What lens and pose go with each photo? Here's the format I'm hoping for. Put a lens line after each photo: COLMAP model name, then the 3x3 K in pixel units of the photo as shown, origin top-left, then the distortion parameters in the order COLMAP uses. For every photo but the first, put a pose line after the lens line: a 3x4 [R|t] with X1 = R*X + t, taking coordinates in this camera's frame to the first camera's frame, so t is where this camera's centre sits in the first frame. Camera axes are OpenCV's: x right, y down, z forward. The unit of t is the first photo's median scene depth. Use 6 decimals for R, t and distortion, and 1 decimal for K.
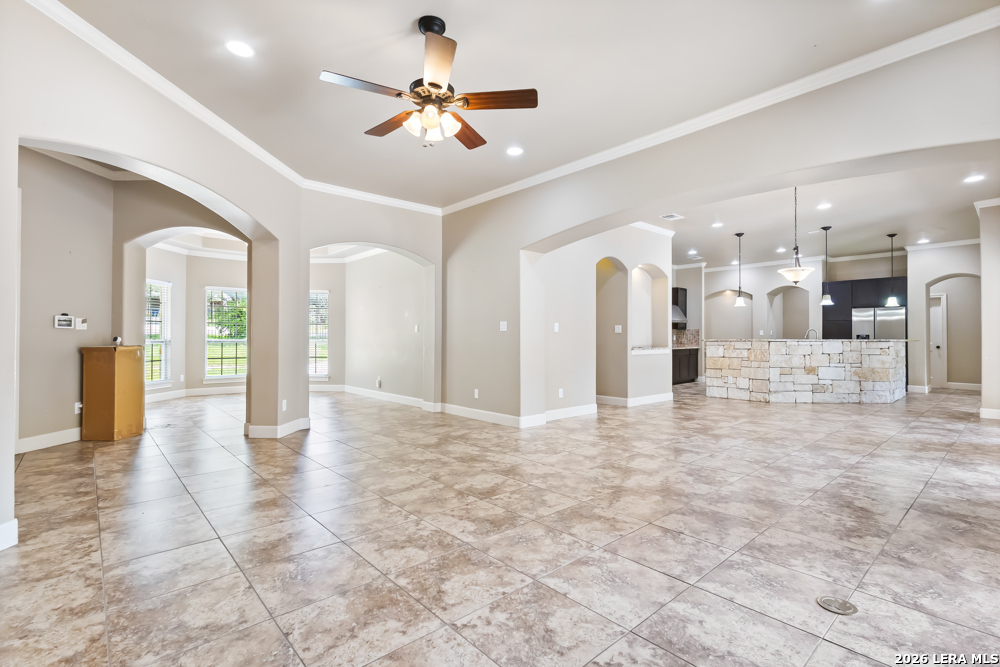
lens RADIAL K [[467.2, 0, 500.0], [0, 467.2, 333.5], [0, 0, 1]] dist [0.000287, -0.000482]
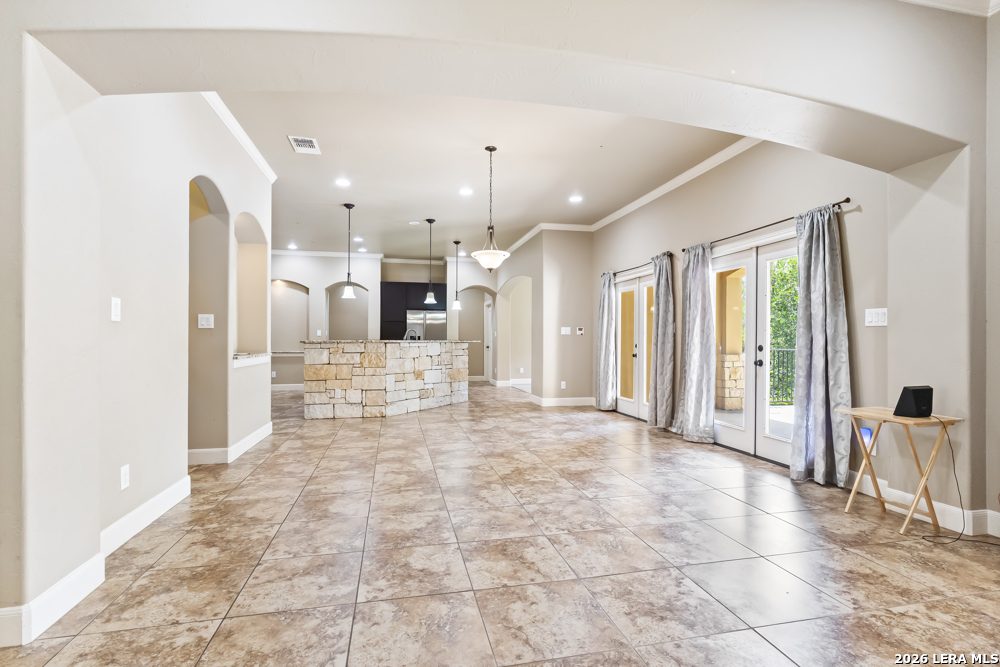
lens RADIAL K [[467.6, 0, 498.0], [0, 467.6, 340.2], [0, 0, 1]] dist [0.002391, -0.000972]
pose [[0.490084, 0.000749, 0.871675, -0.053764], [-0.010041, 0.999938, 0.004787, 0.006968], [-0.871618, -0.011099, 0.490061, 0.479031]]
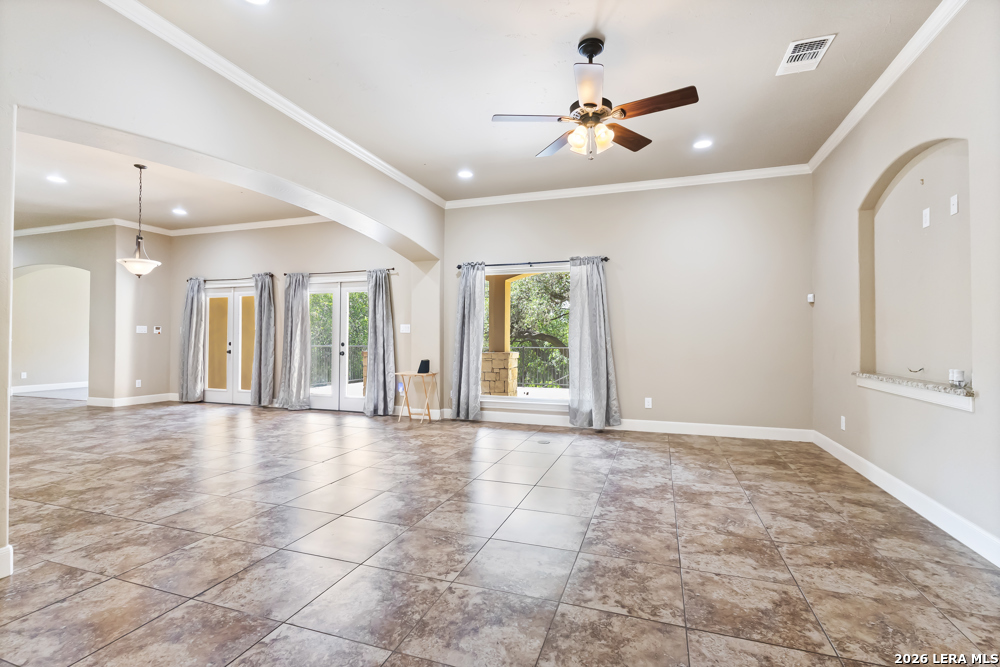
lens RADIAL K [[457.3, 0, 500.0], [0, 457.3, 333.5], [0, 0, 1]] dist [-0.000688, -0.000681]
pose [[-0.485367, 0.009422, 0.874260, -0.376427], [-0.012160, 0.999772, -0.017525, 0.006711], [-0.874226, -0.019137, -0.485142, 0.663335]]
